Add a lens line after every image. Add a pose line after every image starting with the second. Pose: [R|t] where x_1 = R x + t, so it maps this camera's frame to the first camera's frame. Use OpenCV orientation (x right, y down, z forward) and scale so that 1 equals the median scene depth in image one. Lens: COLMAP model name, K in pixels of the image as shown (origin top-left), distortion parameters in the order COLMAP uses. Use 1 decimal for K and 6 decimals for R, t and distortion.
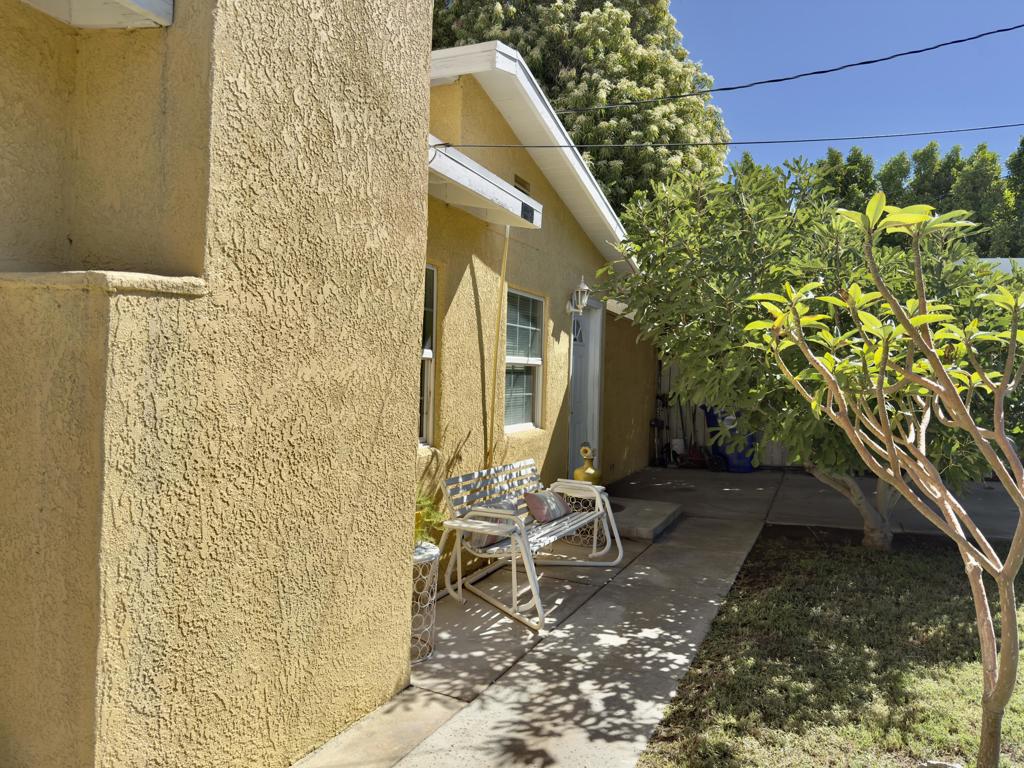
lens RADIAL K [[703.6, 0, 504.4], [0, 703.6, 383.8], [0, 0, 1]] dist [0.040104, -0.078127]
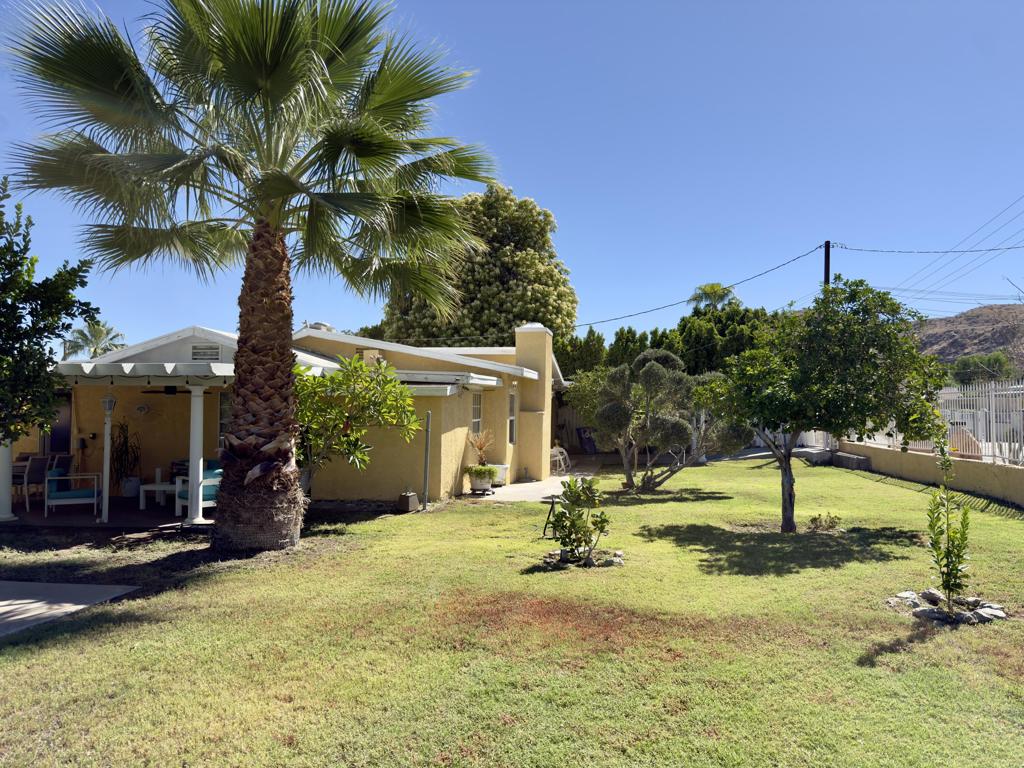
lens RADIAL K [[703.6, 0, 504.4], [0, 703.6, 383.8], [0, 0, 1]] dist [0.040104, -0.078127]
pose [[0.970146, -0.012467, 0.242199, -0.492528], [0.016225, 0.999777, -0.013525, -0.084223], [-0.241976, 0.017051, 0.970132, -1.187195]]
